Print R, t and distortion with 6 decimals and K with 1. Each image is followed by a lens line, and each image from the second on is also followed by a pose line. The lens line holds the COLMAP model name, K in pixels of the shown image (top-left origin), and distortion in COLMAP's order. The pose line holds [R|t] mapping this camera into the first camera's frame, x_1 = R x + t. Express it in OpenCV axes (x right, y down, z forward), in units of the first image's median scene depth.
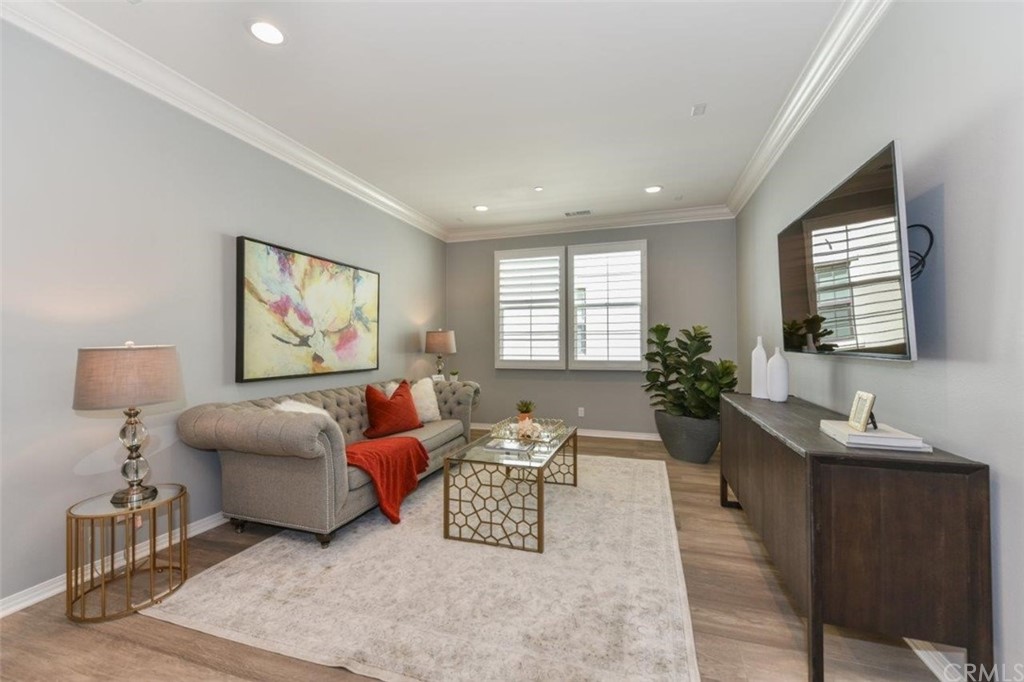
lens RADIAL K [[424.0, 0, 492.5], [0, 424.0, 341.2], [0, 0, 1]] dist [-0.001186, -0.000041]
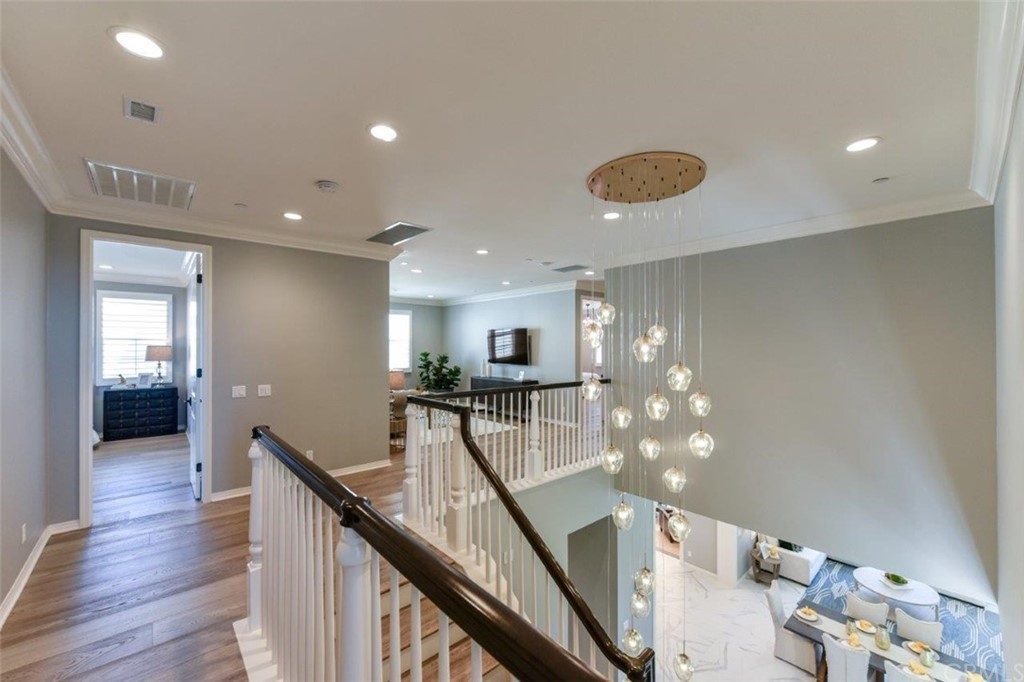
lens RADIAL K [[416.3, 0, 534.5], [0, 416.3, 346.9], [0, 0, 1]] dist [-0.001489, -0.000144]
pose [[0.462391, -0.000620, 0.886676, -1.213177], [-0.003423, 0.999991, 0.002484, -0.066785], [-0.886670, -0.004184, 0.462384, -0.516800]]
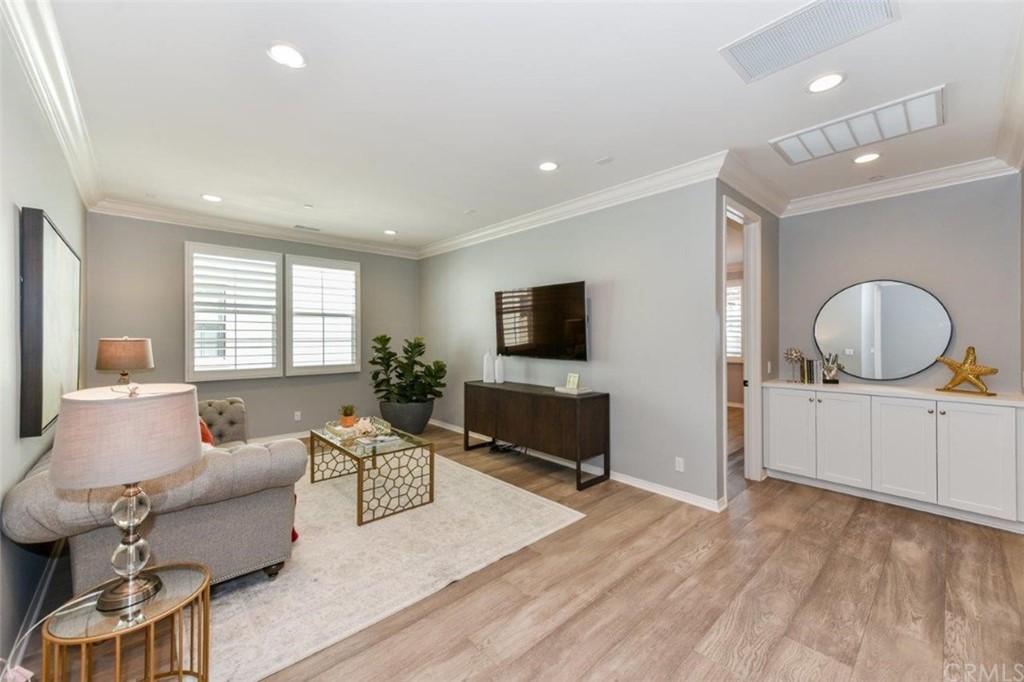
lens RADIAL K [[416.3, 0, 534.5], [0, 416.3, 346.9], [0, 0, 1]] dist [-0.001489, -0.000144]
pose [[0.445437, -0.019403, 0.895103, -0.478489], [-0.004907, 0.999697, 0.024112, -0.032960], [-0.895300, -0.015133, 0.445206, 0.028082]]
